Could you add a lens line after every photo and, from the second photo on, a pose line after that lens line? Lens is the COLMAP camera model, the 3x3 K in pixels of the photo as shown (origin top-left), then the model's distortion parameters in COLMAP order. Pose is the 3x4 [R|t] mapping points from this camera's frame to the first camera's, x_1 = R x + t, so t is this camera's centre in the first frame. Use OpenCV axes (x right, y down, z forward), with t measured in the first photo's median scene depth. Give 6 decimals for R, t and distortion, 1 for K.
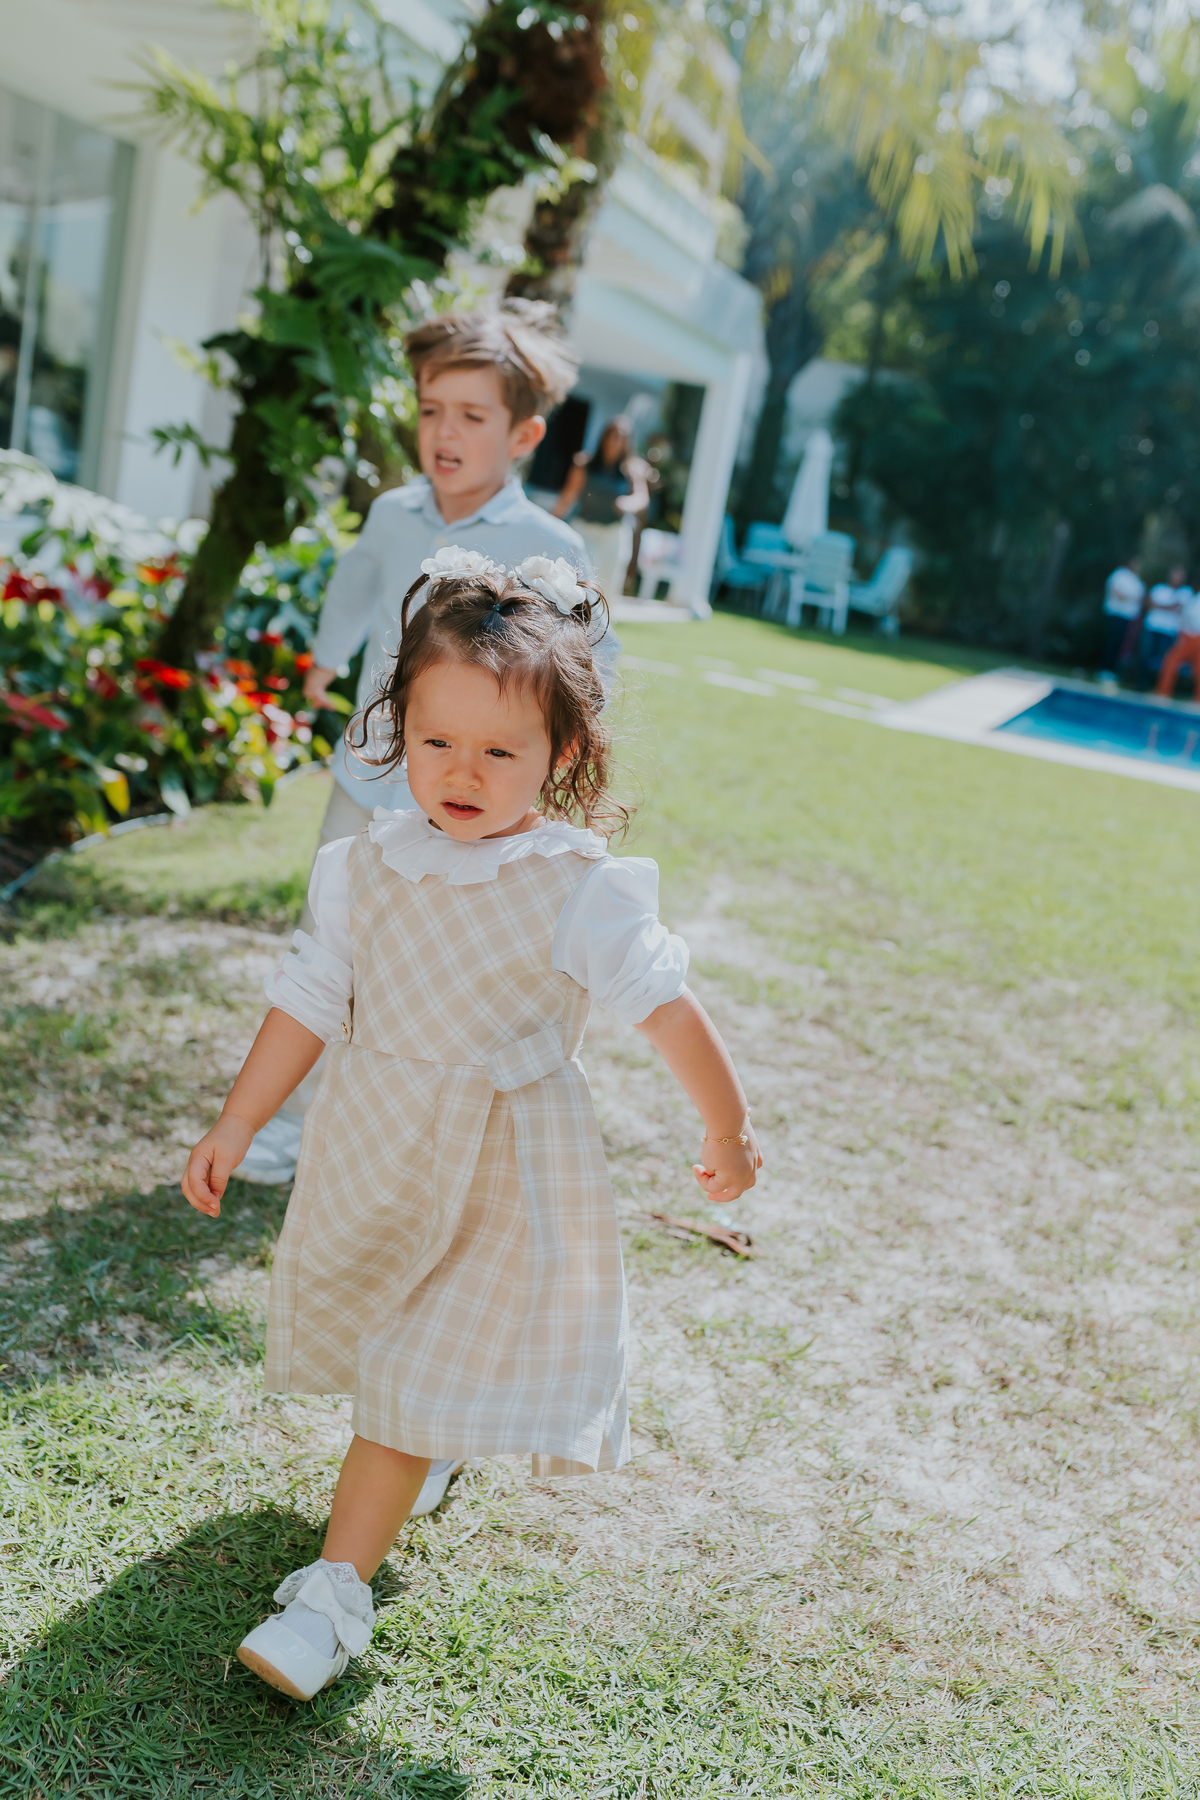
lens RADIAL K [[1792.0, 0, 583.4], [0, 1792.0, 817.7], [0, 0, 1]] dist [0.002426, -0.002180]
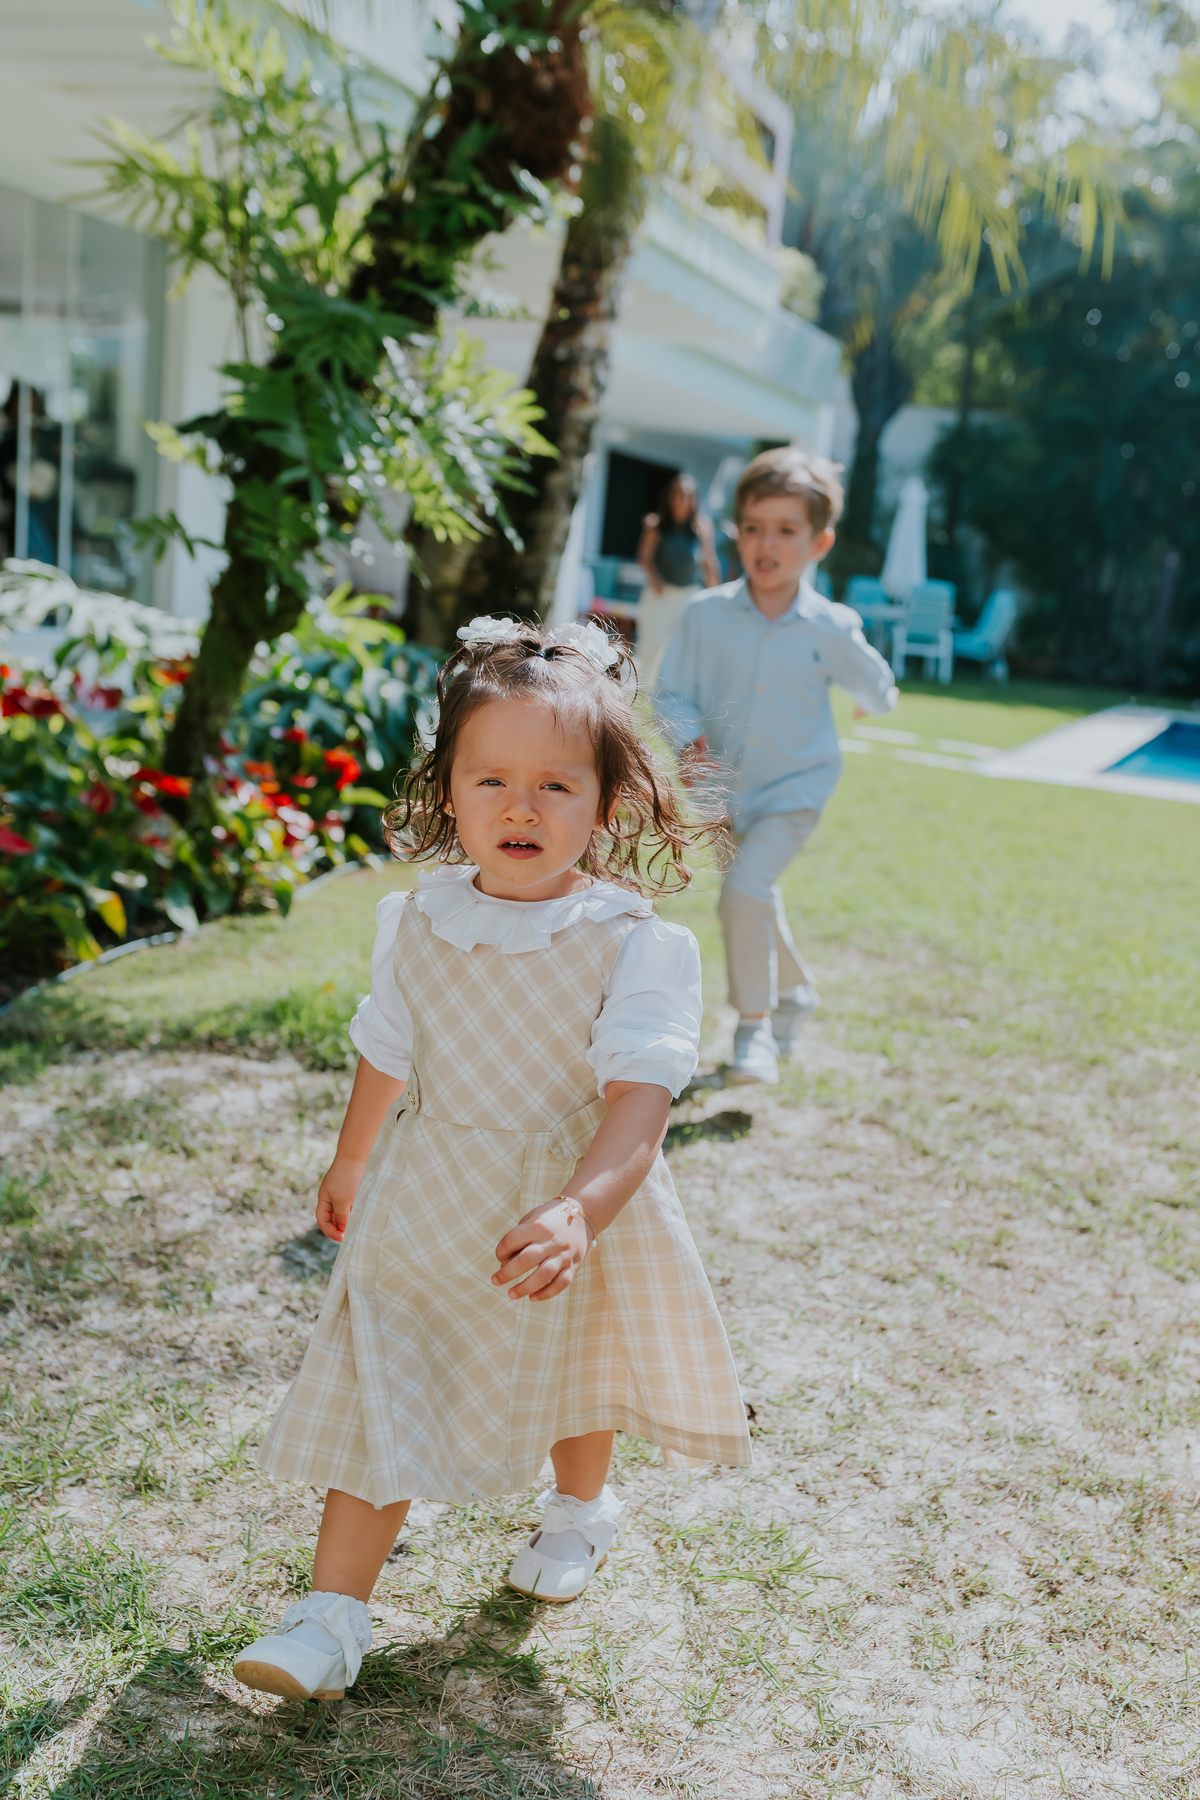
lens RADIAL K [[1804.4, 0, 576.8], [0, 1804.4, 893.6], [0, 0, 1]] dist [0.003309, -0.003131]
pose [[0.995316, -0.067897, -0.068819, 0.050735], [0.067952, 0.997687, -0.001547, -0.007216], [0.068765, -0.003136, 0.997628, 0.086123]]
